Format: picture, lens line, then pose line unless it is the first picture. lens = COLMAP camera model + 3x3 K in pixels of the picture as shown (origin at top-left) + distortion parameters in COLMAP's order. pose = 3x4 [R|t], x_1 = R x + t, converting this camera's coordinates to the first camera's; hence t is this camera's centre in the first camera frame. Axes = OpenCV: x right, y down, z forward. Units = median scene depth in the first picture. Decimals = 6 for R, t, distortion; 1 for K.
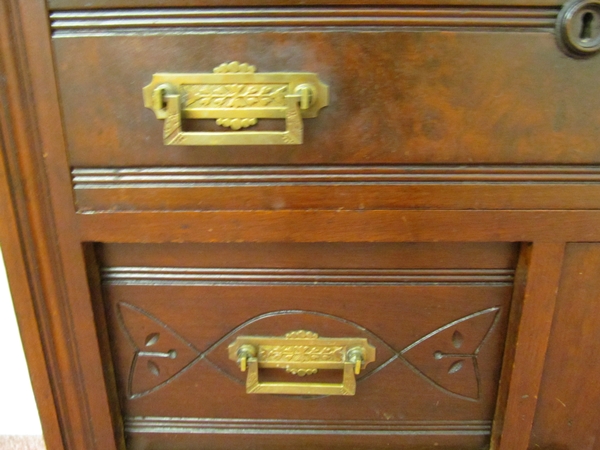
lens RADIAL K [[487.7, 0, 298.4], [0, 487.7, 225.0], [0, 0, 1]] dist [-0.050931, -0.004575]
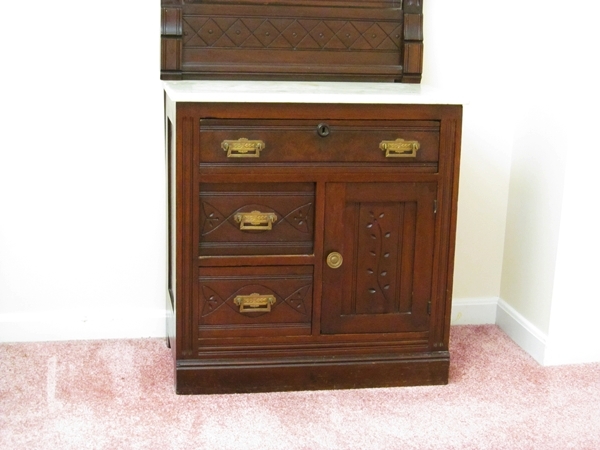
lens RADIAL K [[1086.2, 0, 300.9], [0, 1086.2, 224.3], [0, 0, 1]] dist [-0.182317, 0.000000]
pose [[0.975773, -0.010864, 0.218516, -1.530065], [0.035278, 0.993509, -0.108142, 1.296620], [-0.215923, 0.113231, 0.969823, -7.312344]]
